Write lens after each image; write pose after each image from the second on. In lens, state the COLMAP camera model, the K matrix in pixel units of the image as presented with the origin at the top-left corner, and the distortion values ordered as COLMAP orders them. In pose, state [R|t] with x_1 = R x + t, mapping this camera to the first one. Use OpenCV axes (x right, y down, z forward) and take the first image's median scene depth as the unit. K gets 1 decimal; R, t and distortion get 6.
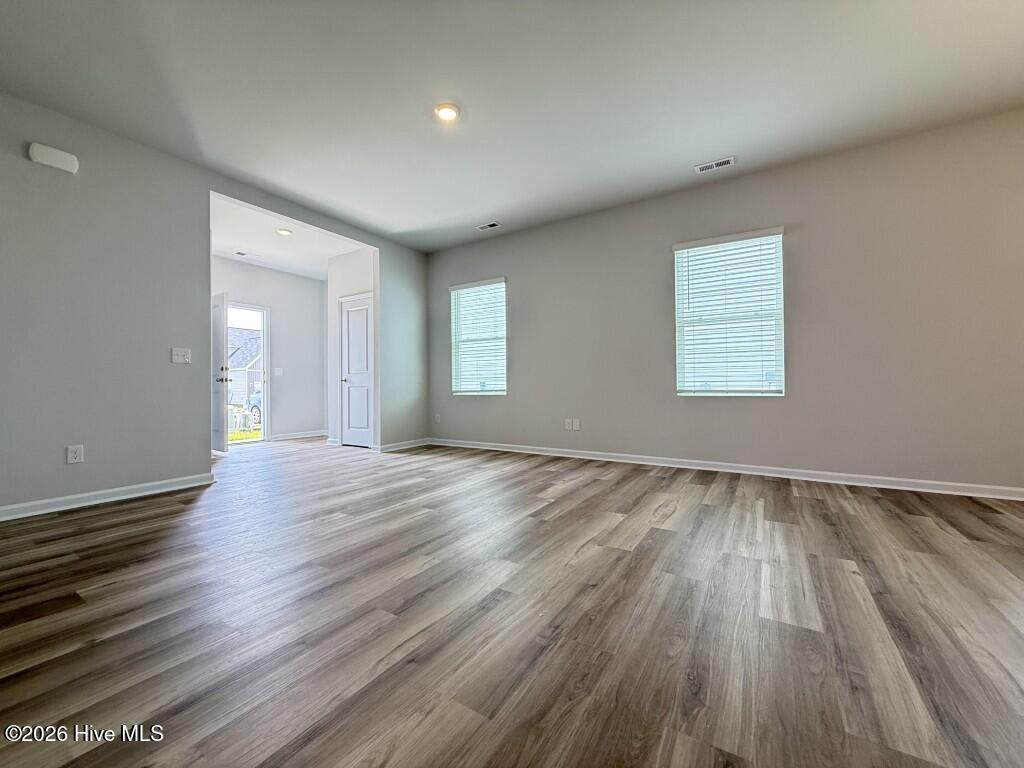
lens RADIAL K [[406.2, 0, 506.2], [0, 406.2, 385.3], [0, 0, 1]] dist [-0.000455, 0.000275]
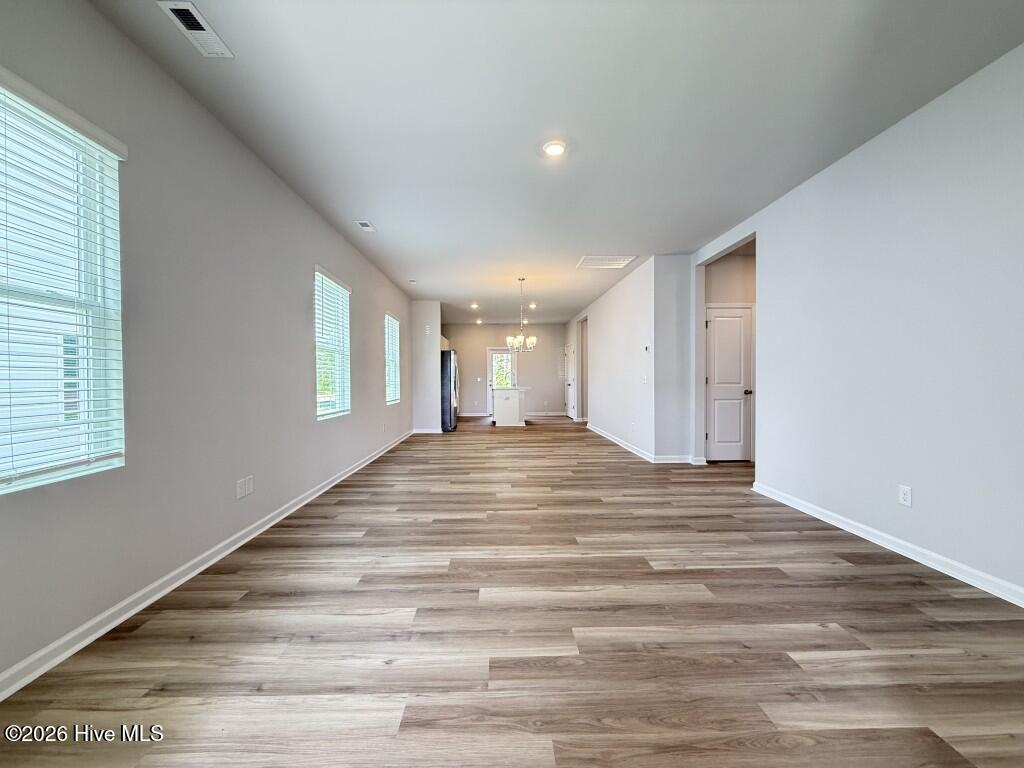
lens RADIAL K [[406.2, 0, 507.8], [0, 406.2, 383.7], [0, 0, 1]] dist [-0.000455, 0.000275]
pose [[-0.563732, 0.000524, 0.825958, -1.276475], [0.005483, 0.999980, 0.003107, -0.128872], [-0.825940, 0.006280, -0.563724, 2.330577]]
